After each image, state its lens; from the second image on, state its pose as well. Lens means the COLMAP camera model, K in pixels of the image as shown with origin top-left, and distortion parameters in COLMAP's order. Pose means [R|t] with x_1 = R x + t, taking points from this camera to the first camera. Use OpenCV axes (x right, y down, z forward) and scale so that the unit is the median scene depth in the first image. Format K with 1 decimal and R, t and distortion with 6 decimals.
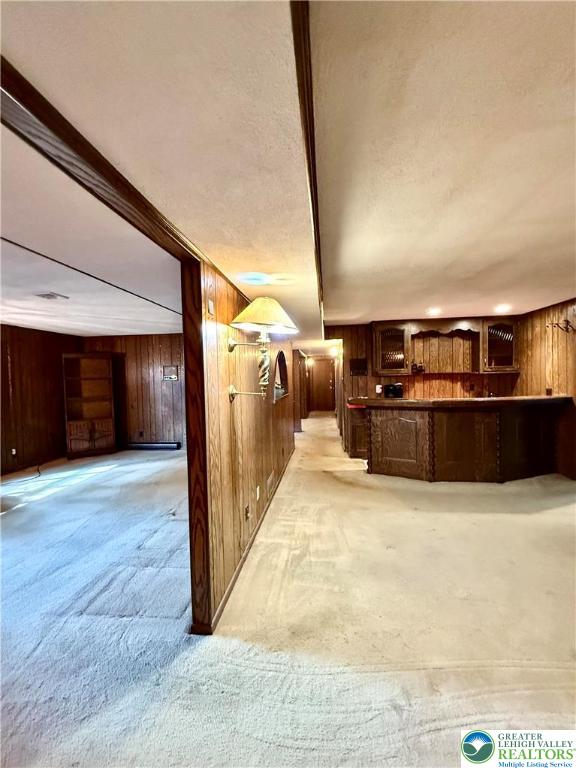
lens RADIAL K [[326.0, 0, 279.9], [0, 326.0, 387.5], [0, 0, 1]] dist [-0.001681, -0.000903]
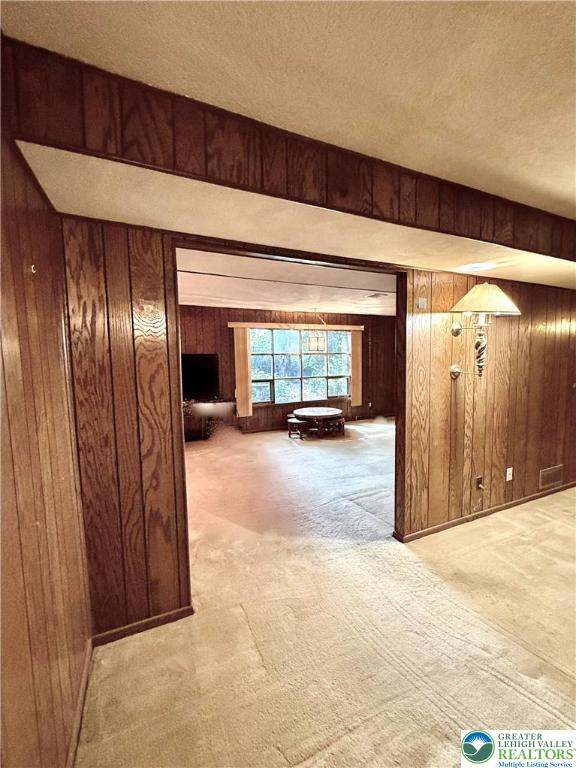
lens RADIAL K [[326.0, 0, 296.4], [0, 326.0, 383.6], [0, 0, 1]] dist [-0.001681, -0.000903]
pose [[0.538867, 0.087557, -0.837829, 0.229914], [-0.025403, 0.995820, 0.087730, -0.012433], [0.842008, -0.025991, 0.538838, -0.042909]]
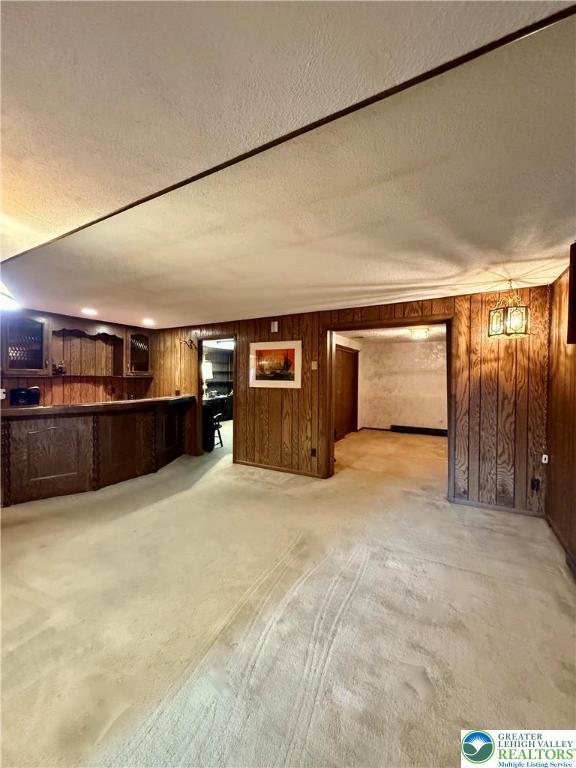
lens RADIAL K [[310.3, 0, 297.4], [0, 310.3, 380.8], [0, 0, 1]] dist [0.000588, 0.000030]
pose [[0.357662, 0.015757, 0.933718, -0.142641], [0.015811, 0.999612, -0.022925, 0.001299], [-0.933717, 0.022963, 0.357274, 0.101567]]
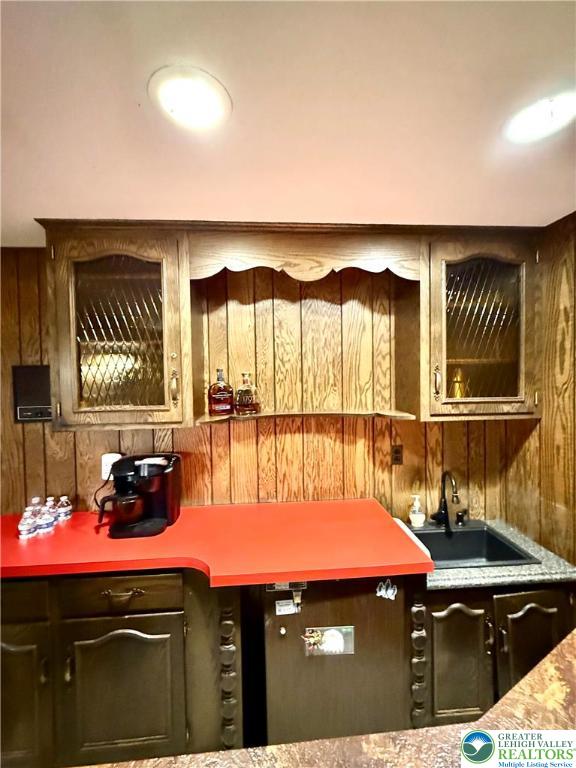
lens RADIAL K [[310.3, 0, 288.3], [0, 310.3, 383.6], [0, 0, 1]] dist [0.000588, 0.000030]
pose [[0.982520, 0.002399, 0.186140, 0.461862], [-0.000636, 0.999954, -0.009530, -0.077648], [-0.186154, 0.009245, 0.982477, 0.776190]]
